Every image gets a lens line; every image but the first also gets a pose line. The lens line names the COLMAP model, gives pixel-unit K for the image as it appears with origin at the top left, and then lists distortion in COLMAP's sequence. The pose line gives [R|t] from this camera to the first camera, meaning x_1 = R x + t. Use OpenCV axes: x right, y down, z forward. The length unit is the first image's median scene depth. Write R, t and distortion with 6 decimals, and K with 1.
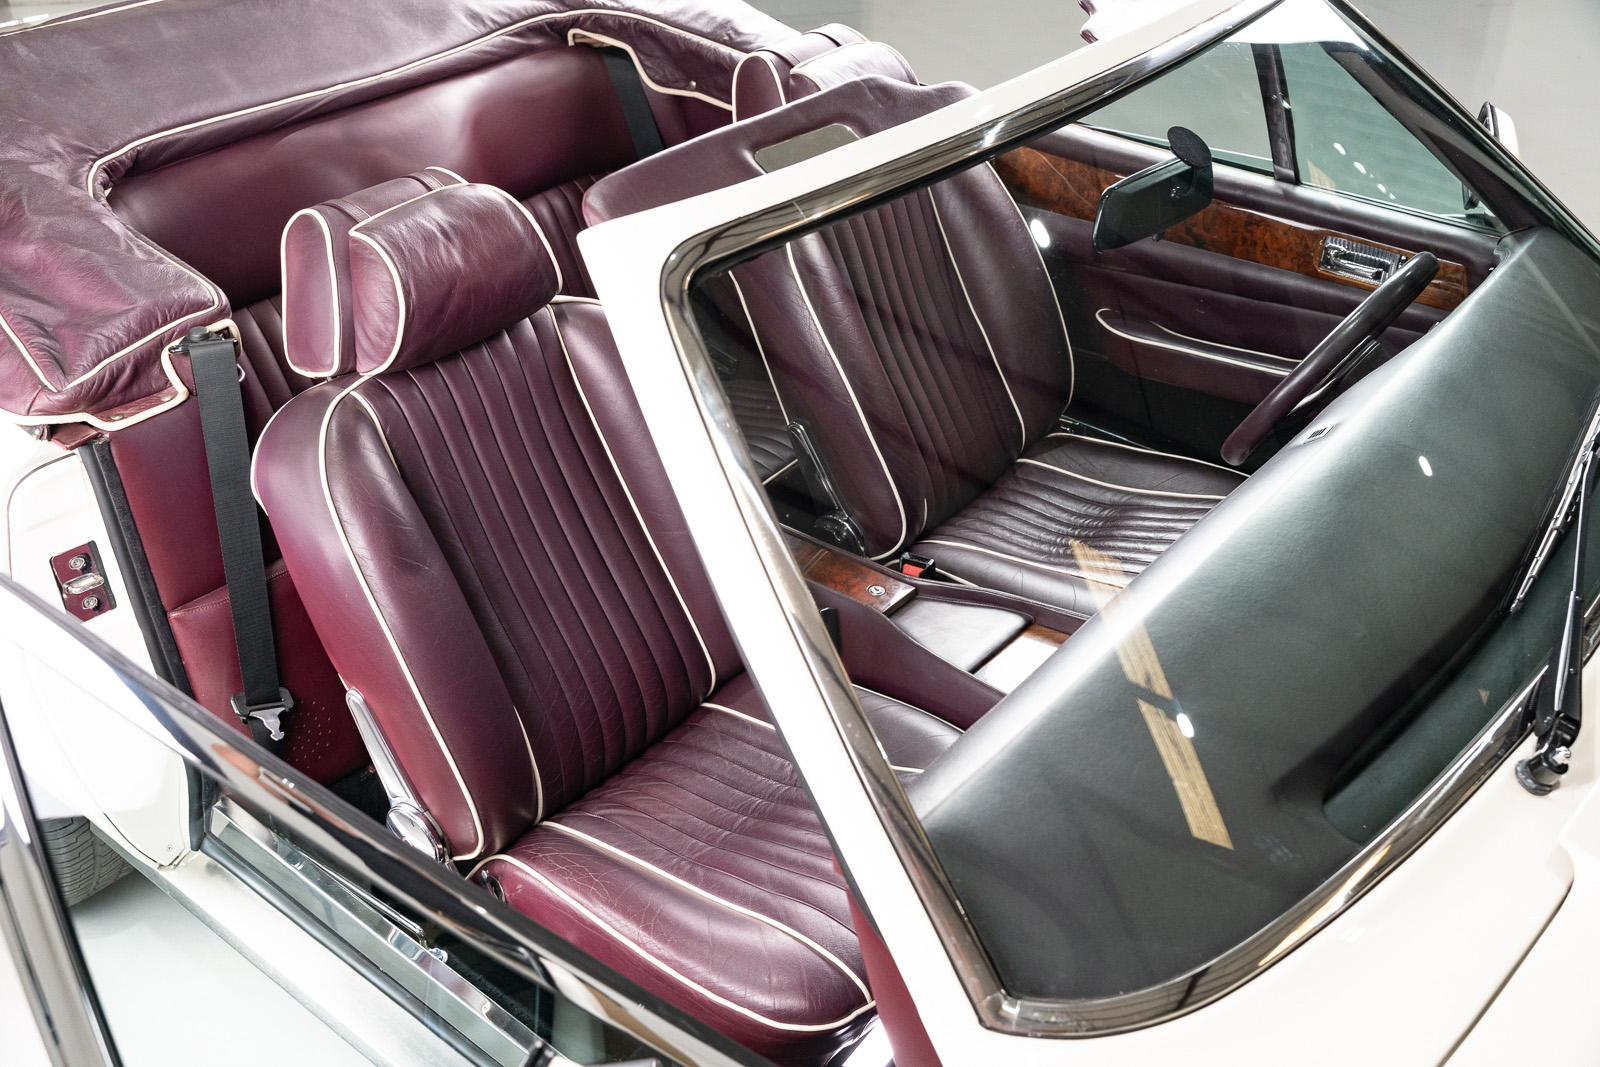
lens RADIAL K [[1540.0, 0, 800.0], [0, 1540.0, 533.5], [0, 0, 1]] dist [0.001853, 0.005619]
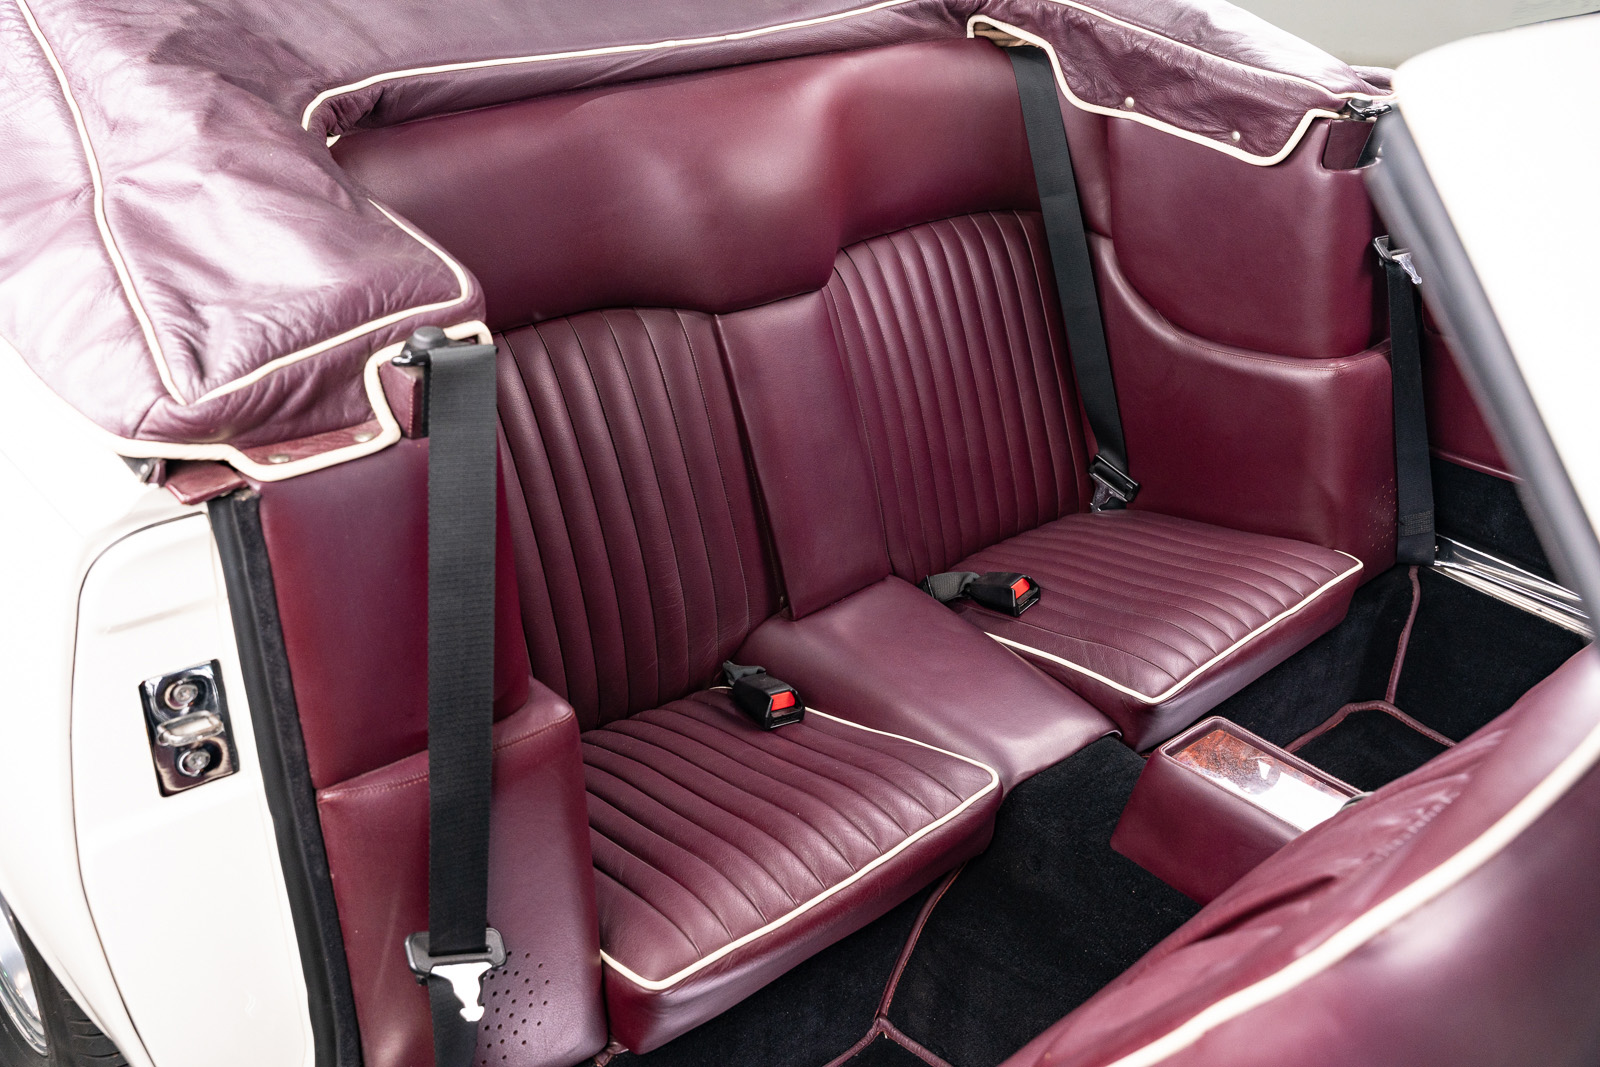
lens RADIAL K [[1540.0, 0, 800.0], [0, 1540.0, 533.5], [0, 0, 1]] dist [0.001853, 0.005619]
pose [[0.985592, 0.105583, -0.132139, -0.161097], [-0.116641, 0.990033, -0.078925, -0.023322], [0.122489, 0.093200, 0.988084, 0.433038]]
